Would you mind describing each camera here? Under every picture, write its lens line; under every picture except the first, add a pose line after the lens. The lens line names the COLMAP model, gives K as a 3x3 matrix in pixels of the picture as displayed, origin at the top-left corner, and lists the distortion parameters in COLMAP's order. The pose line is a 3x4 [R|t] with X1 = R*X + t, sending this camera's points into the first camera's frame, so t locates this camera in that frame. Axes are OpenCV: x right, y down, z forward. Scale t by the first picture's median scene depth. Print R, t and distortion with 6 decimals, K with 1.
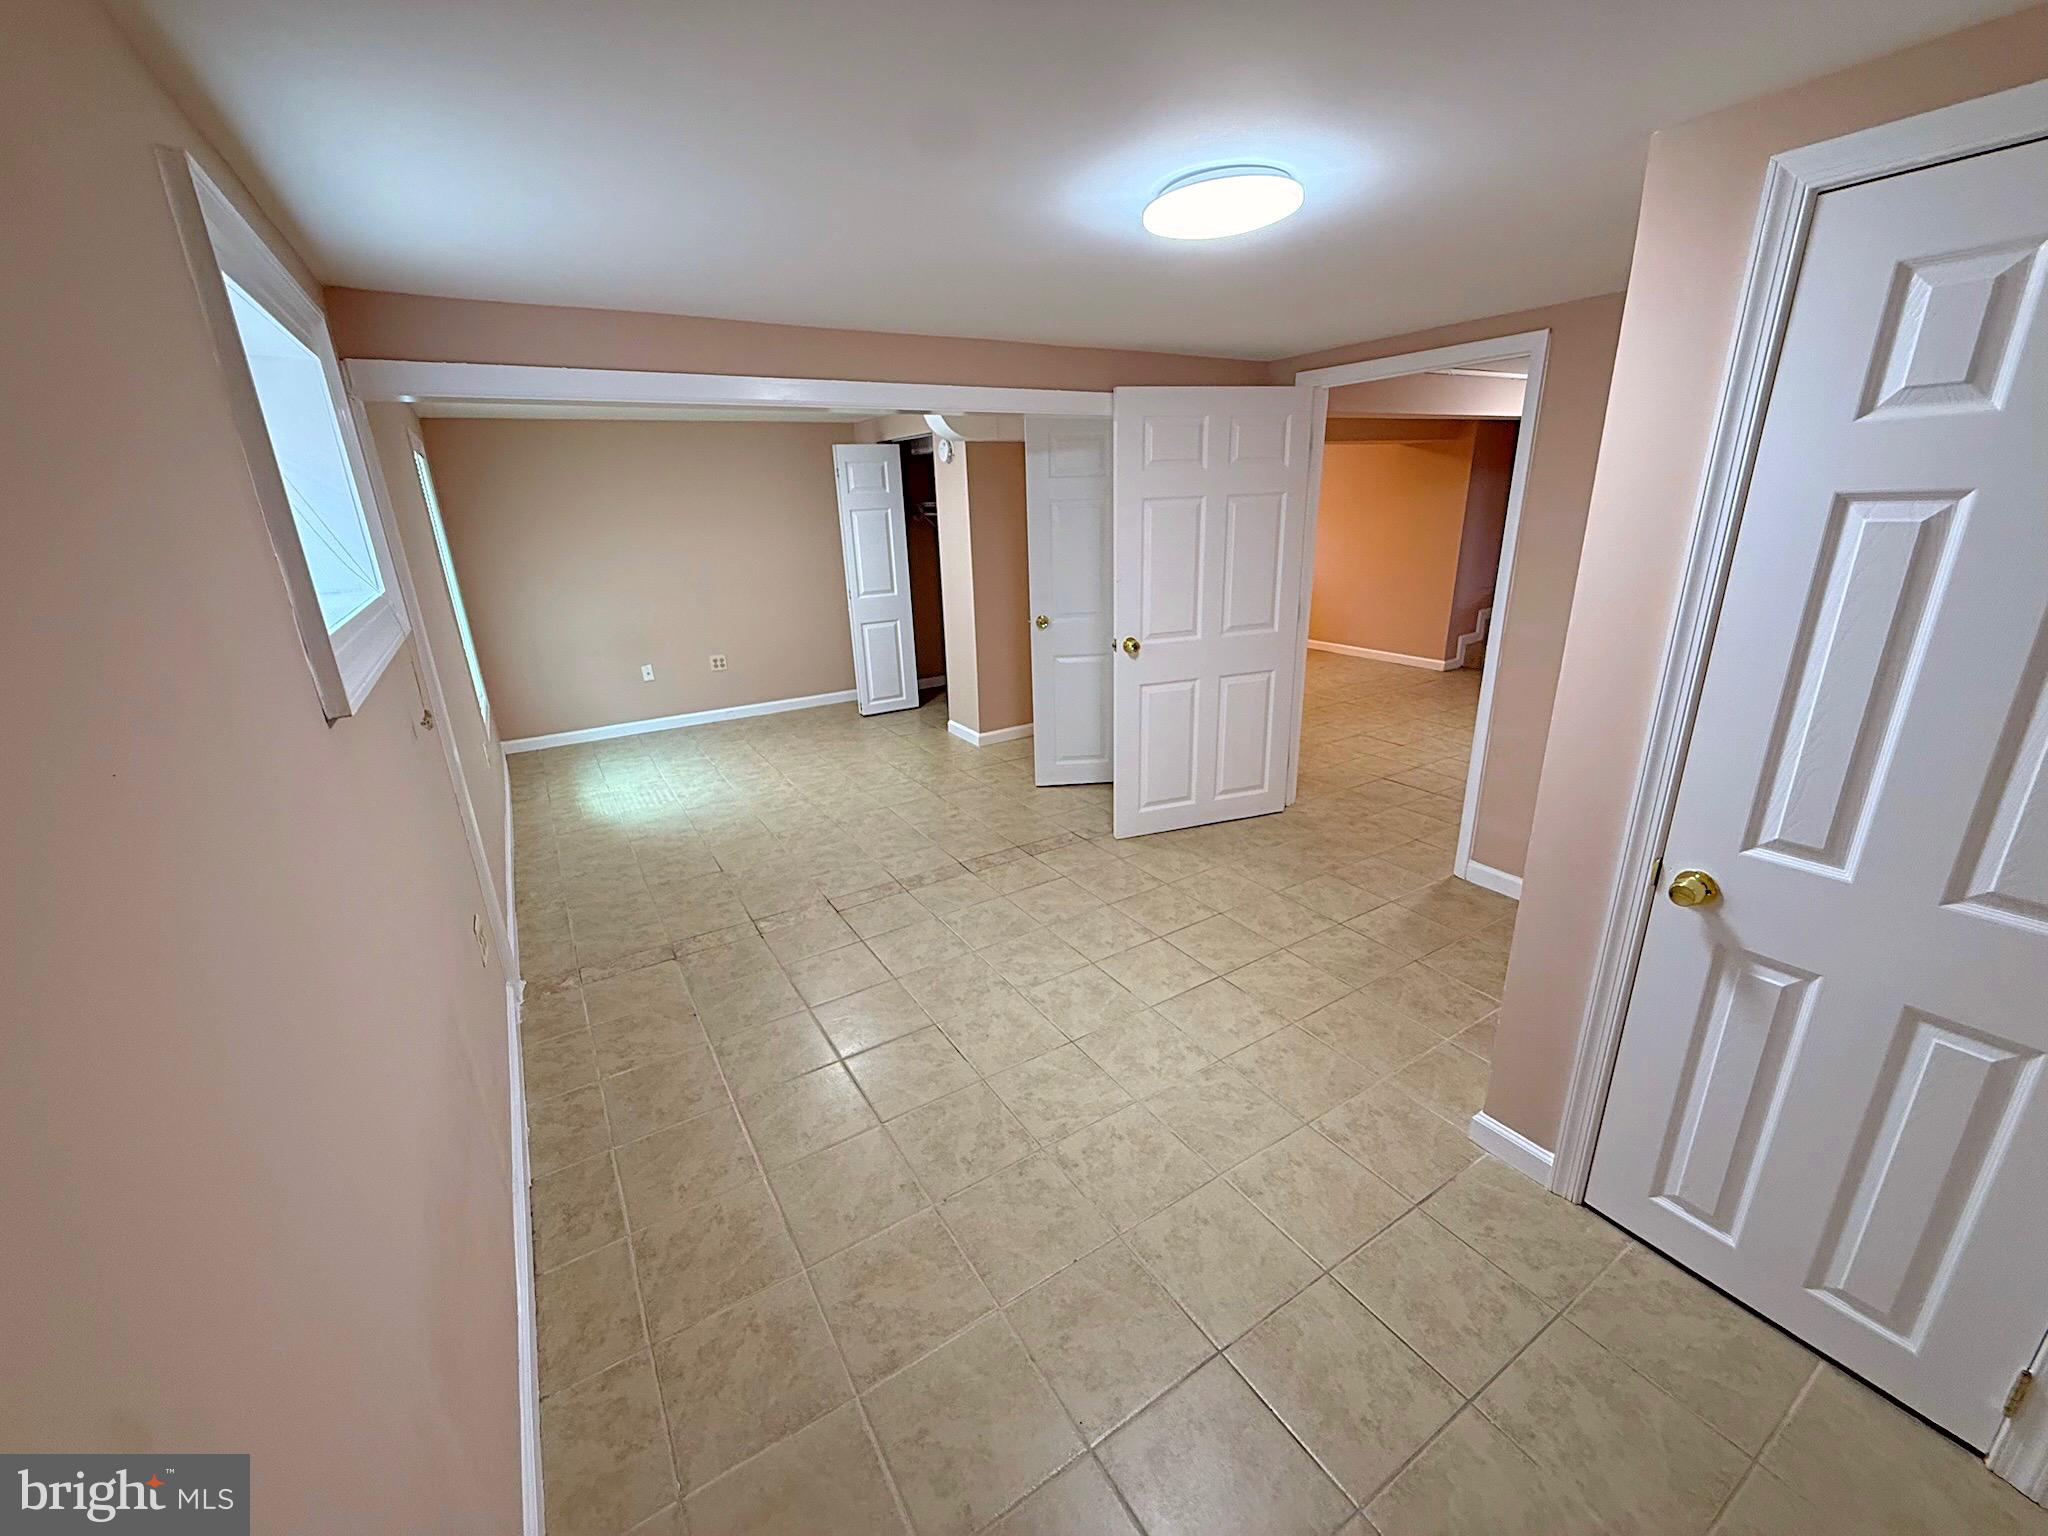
lens RADIAL K [[814.4, 0, 1023.6], [0, 814.4, 764.4], [0, 0, 1]] dist [0.001540, 0.000018]
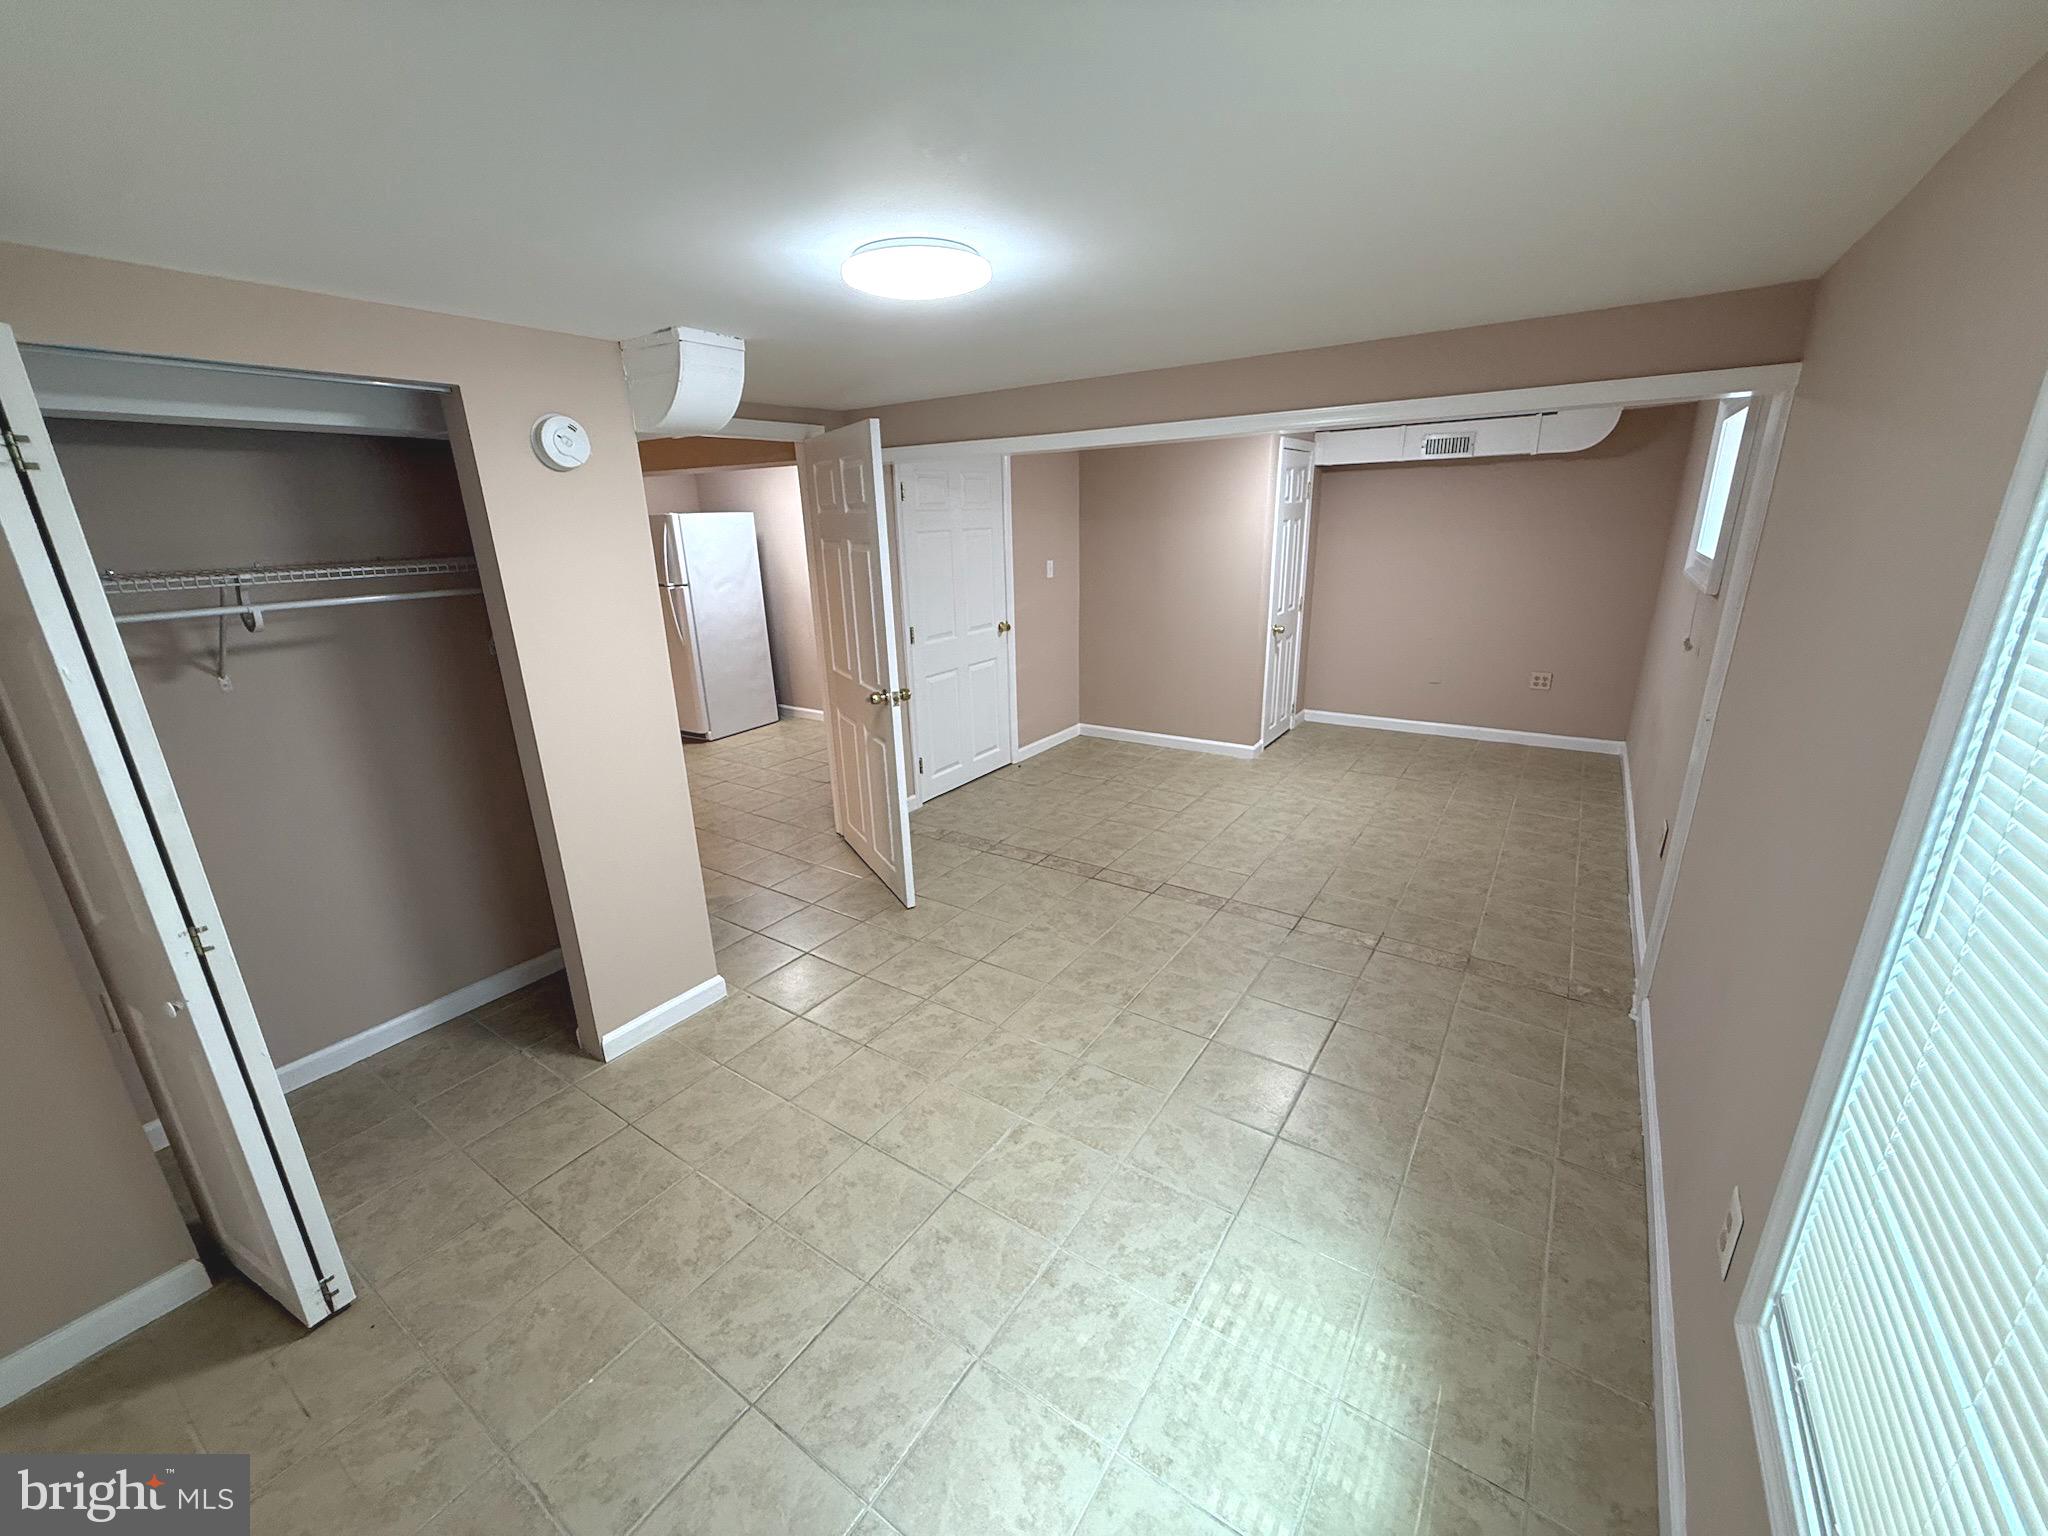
lens RADIAL K [[814.4, 0, 1024.2], [0, 814.4, 771.2], [0, 0, 1]] dist [0.001540, 0.000018]
pose [[-0.407379, -0.234121, 0.882740, -0.963921], [0.325399, 0.865934, 0.379834, -0.487119], [-0.853322, 0.441979, -0.276580, 1.530294]]
